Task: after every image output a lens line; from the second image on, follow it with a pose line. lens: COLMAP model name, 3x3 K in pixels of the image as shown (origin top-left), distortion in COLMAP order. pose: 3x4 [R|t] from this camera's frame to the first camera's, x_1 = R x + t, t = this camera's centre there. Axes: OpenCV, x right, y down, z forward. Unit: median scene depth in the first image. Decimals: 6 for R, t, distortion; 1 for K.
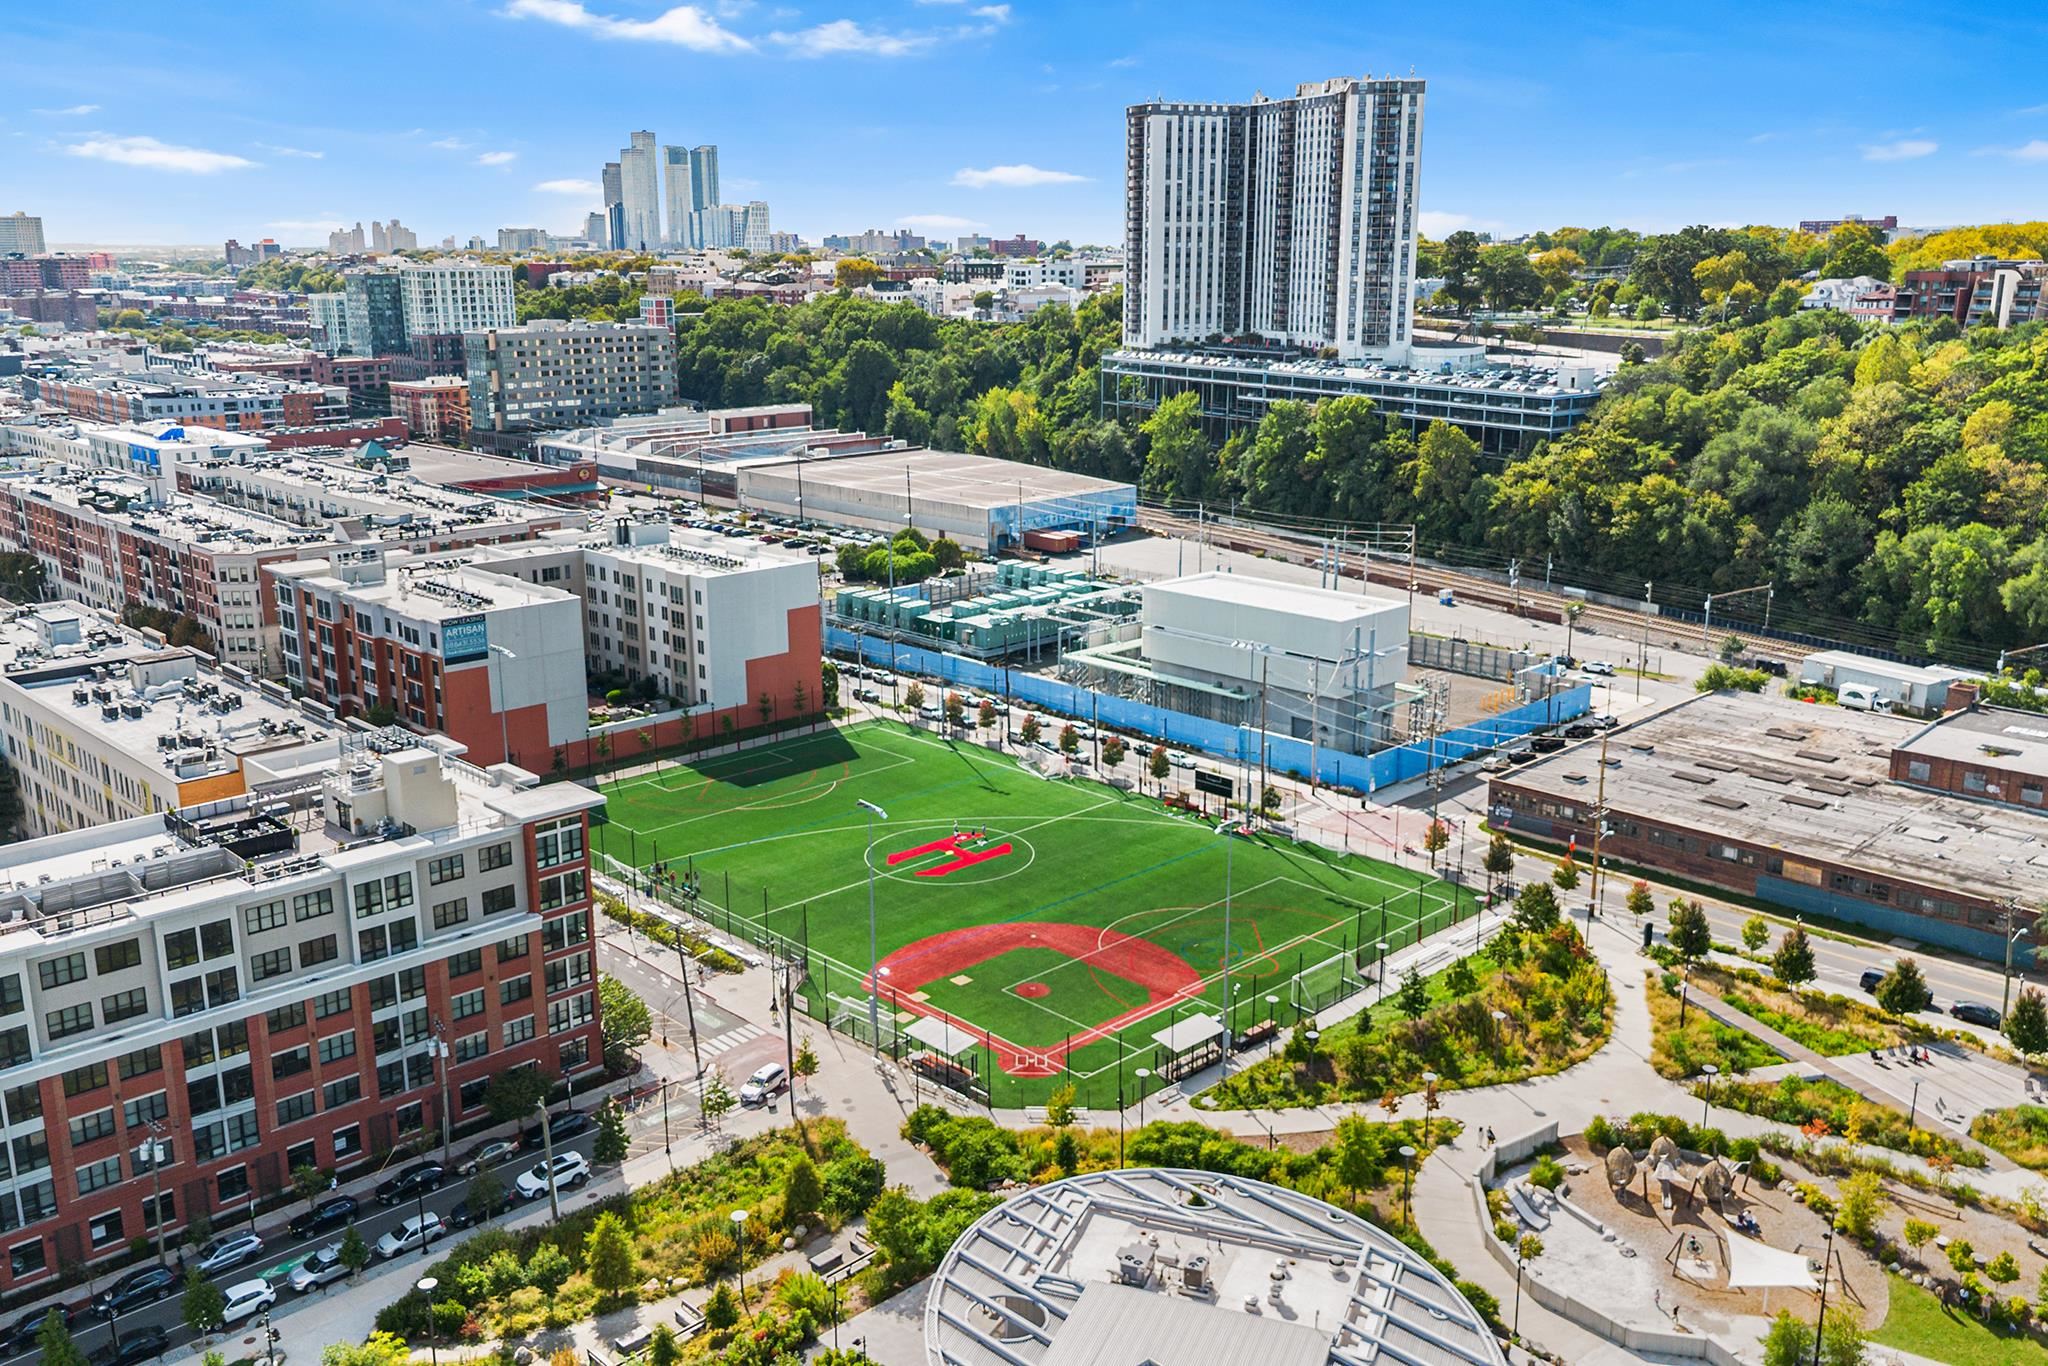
lens RADIAL K [[1709.9, 0, 1028.7], [0, 1709.9, 680.7], [0, 0, 1]] dist [0.026426, -0.016958]
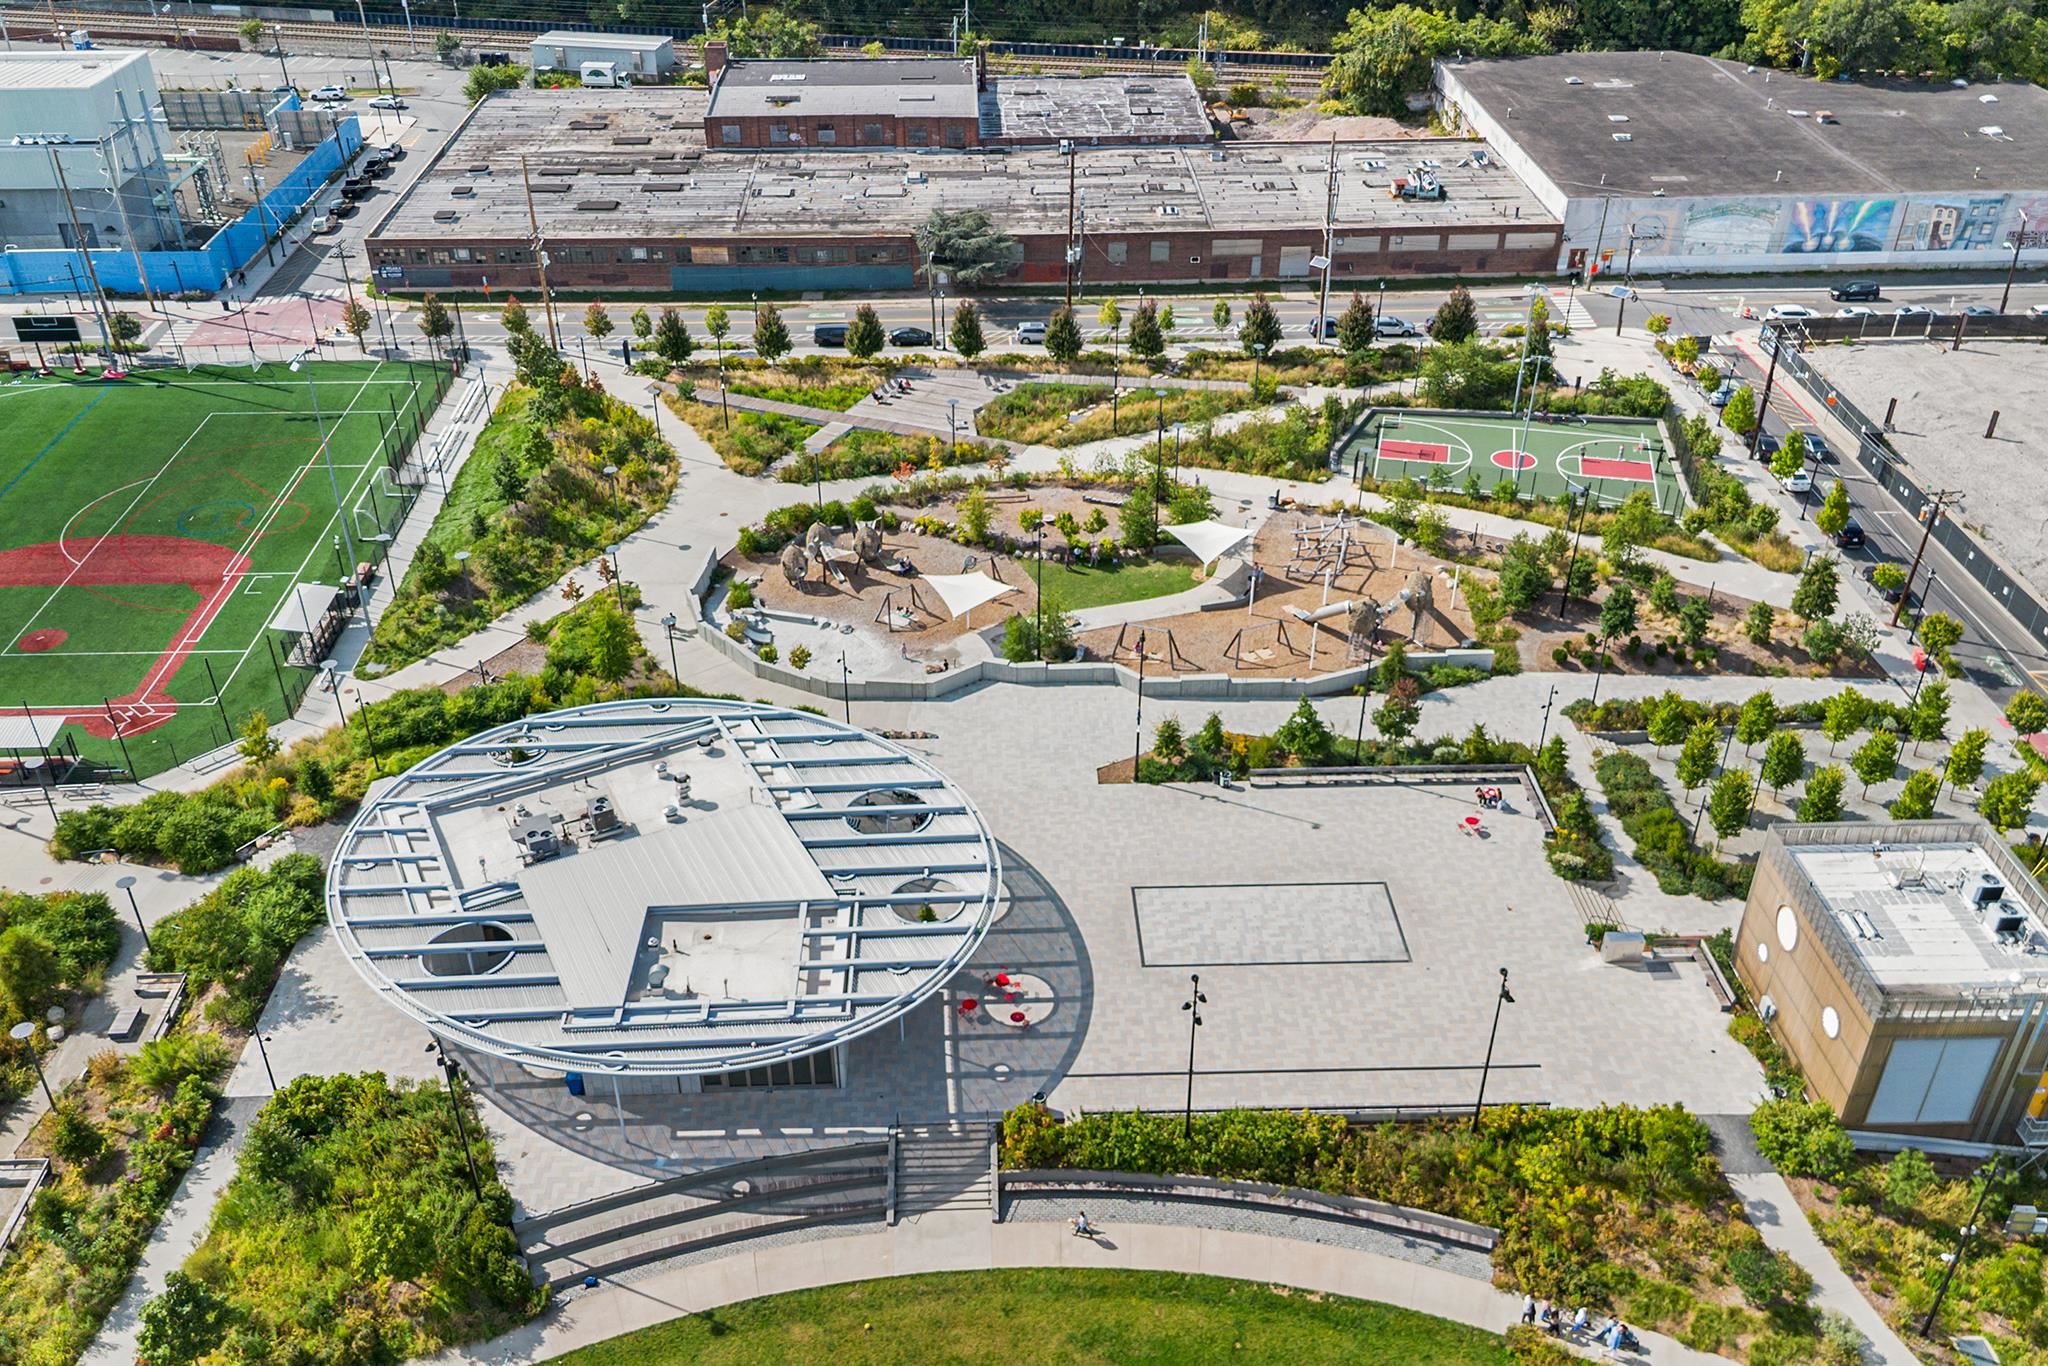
lens RADIAL K [[1709.9, 0, 1033.0], [0, 1709.9, 692.8], [0, 0, 1]] dist [0.026426, -0.016958]
pose [[0.667073, -0.407055, 0.623955, -0.199902], [0.177145, 0.900177, 0.397870, -0.032170], [-0.723625, -0.154878, 0.672592, 0.132502]]
